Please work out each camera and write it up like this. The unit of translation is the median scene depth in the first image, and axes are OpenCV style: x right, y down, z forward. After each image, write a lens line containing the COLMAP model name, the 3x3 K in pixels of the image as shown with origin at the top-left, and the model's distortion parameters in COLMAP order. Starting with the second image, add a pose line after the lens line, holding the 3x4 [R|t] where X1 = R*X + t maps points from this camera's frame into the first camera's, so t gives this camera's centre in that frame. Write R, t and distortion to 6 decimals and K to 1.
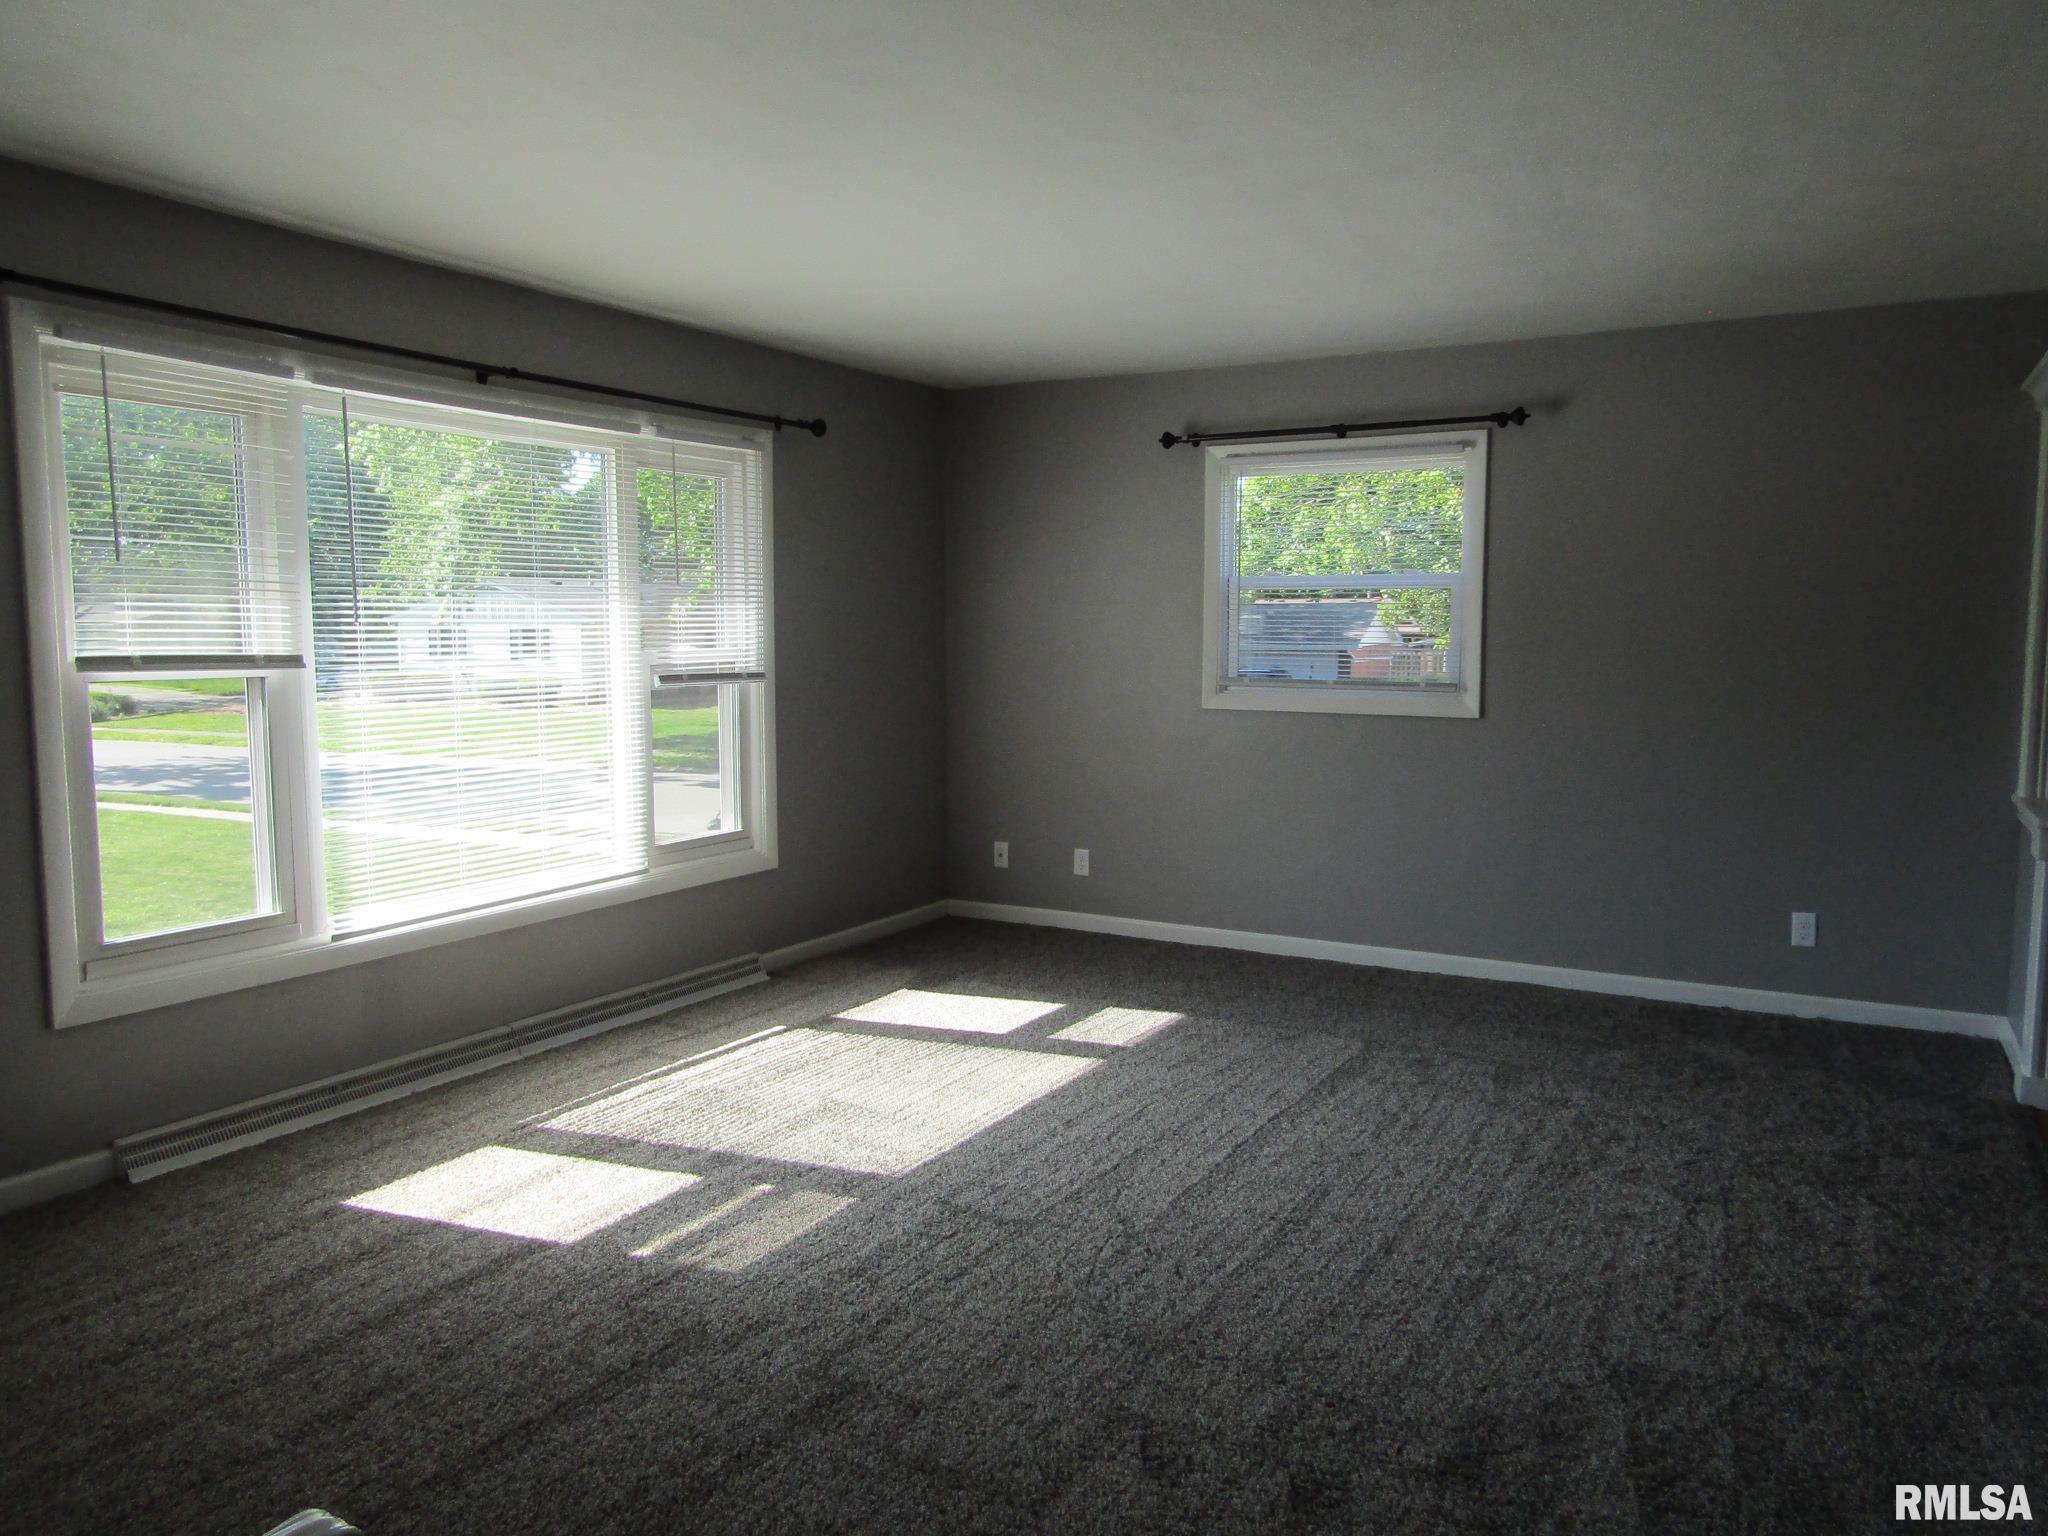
lens RADIAL K [[1456.8, 0, 1028.6], [0, 1456.8, 770.0], [0, 0, 1]] dist [-0.009292, -0.002255]
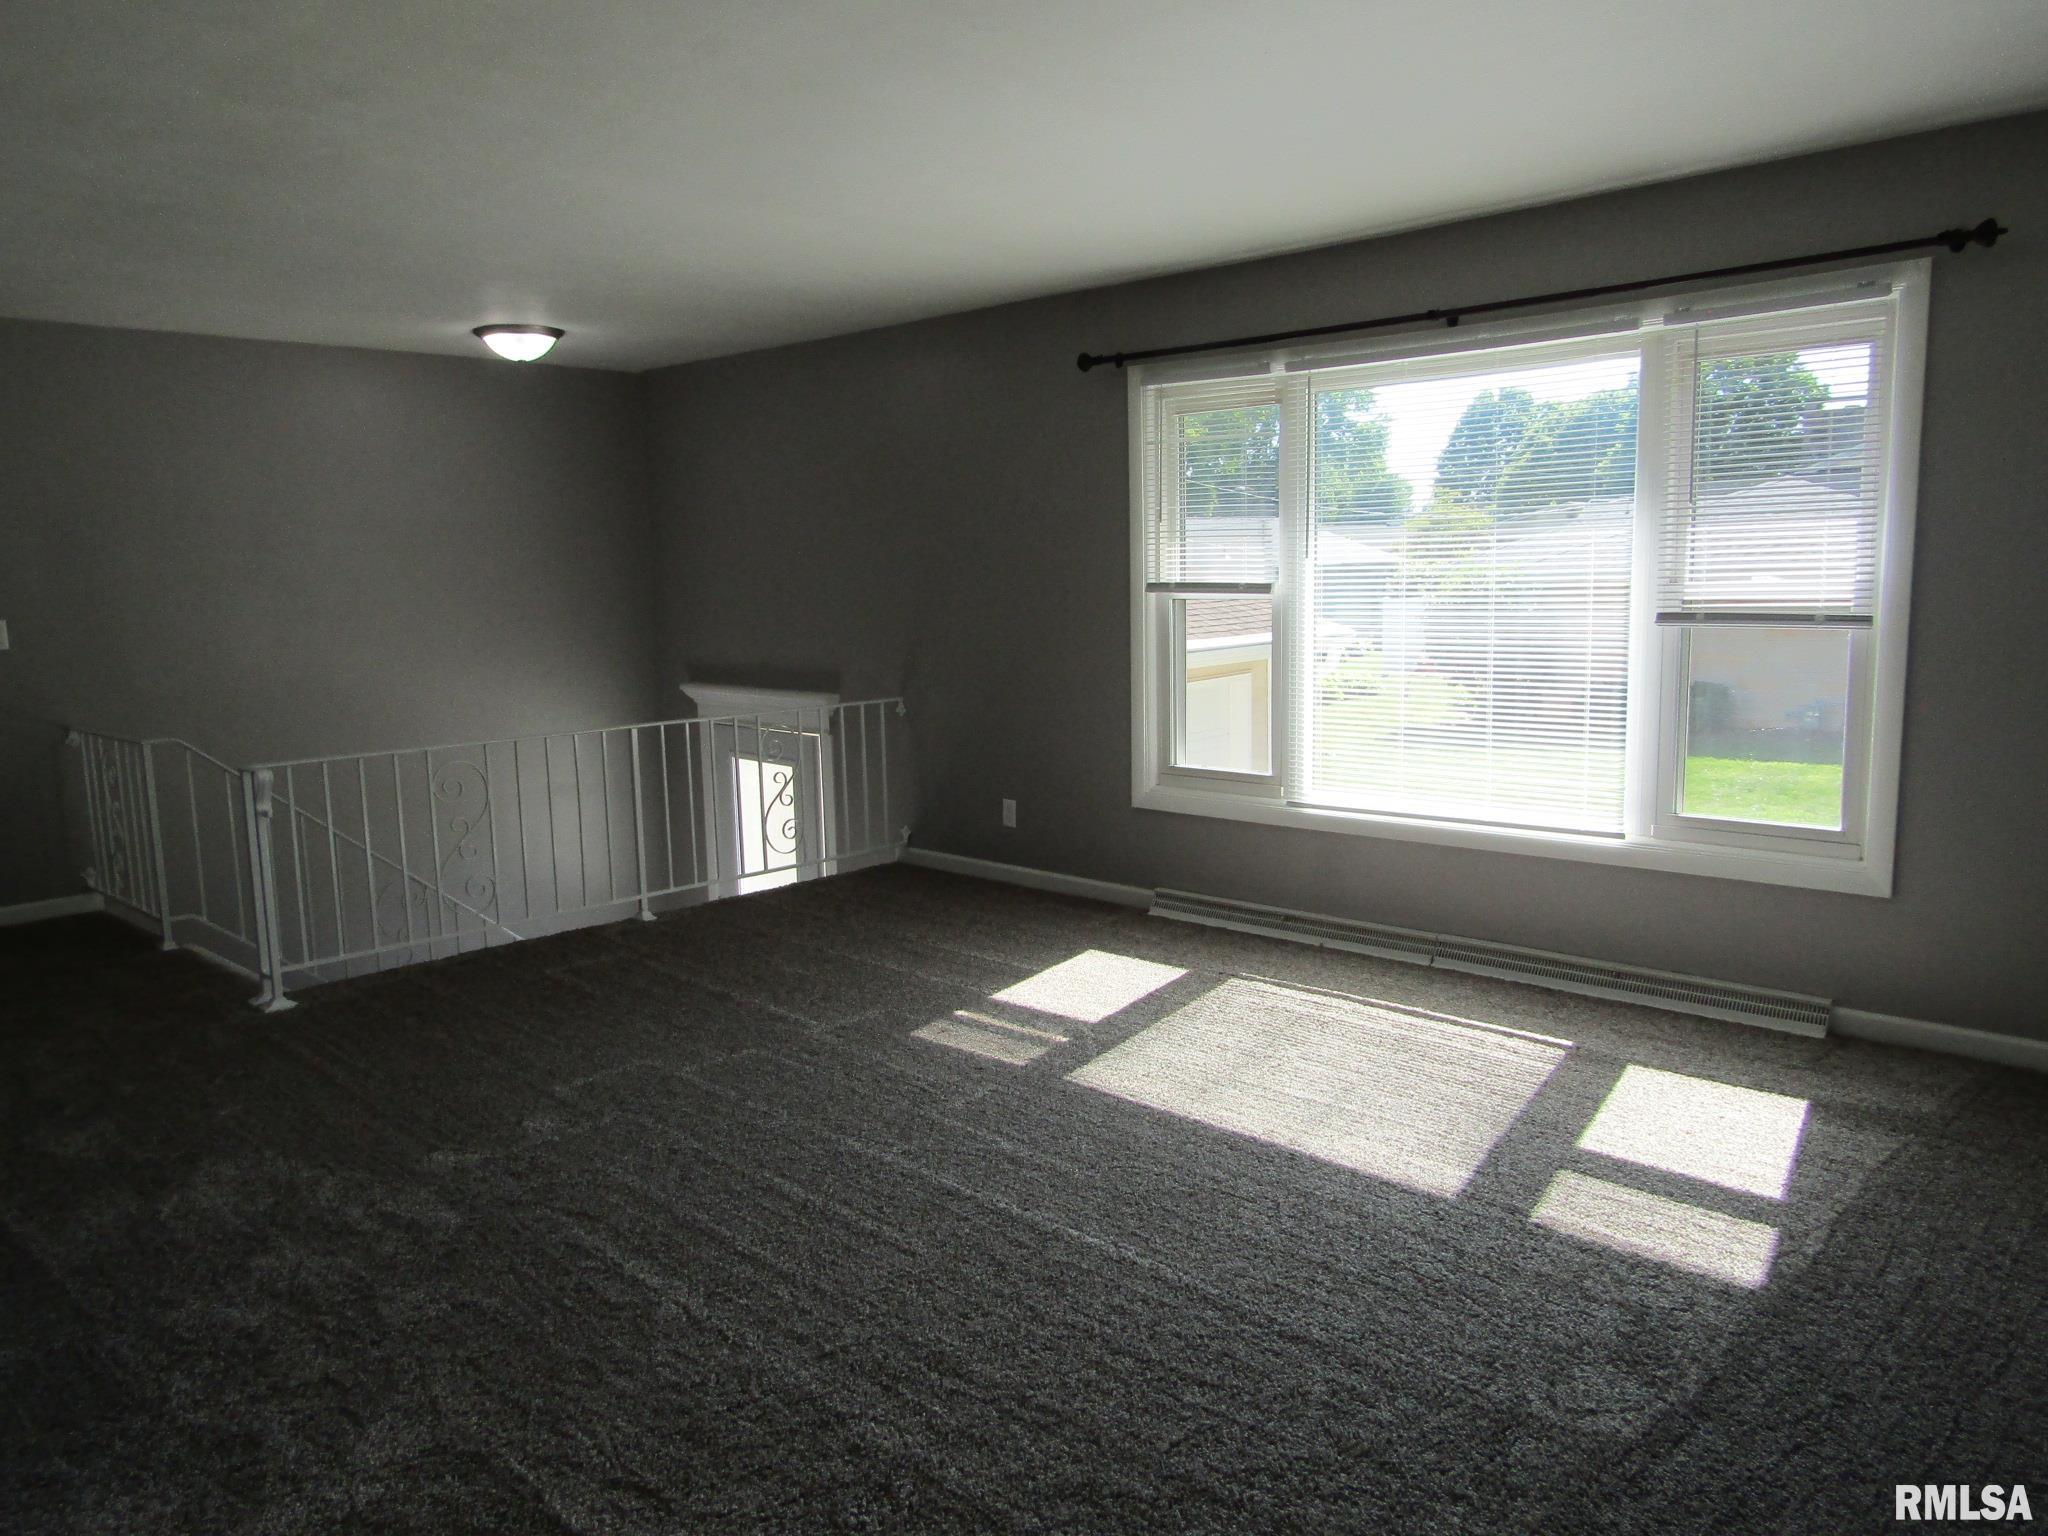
lens RADIAL K [[1456.8, 0, 1023.8], [0, 1456.8, 779.1], [0, 0, 1]] dist [-0.009292, -0.002255]
pose [[-0.232344, 0.146207, -0.961582, 0.747040], [-0.074541, 0.983053, 0.167483, -0.095787], [0.969773, 0.110591, -0.217508, 0.954411]]
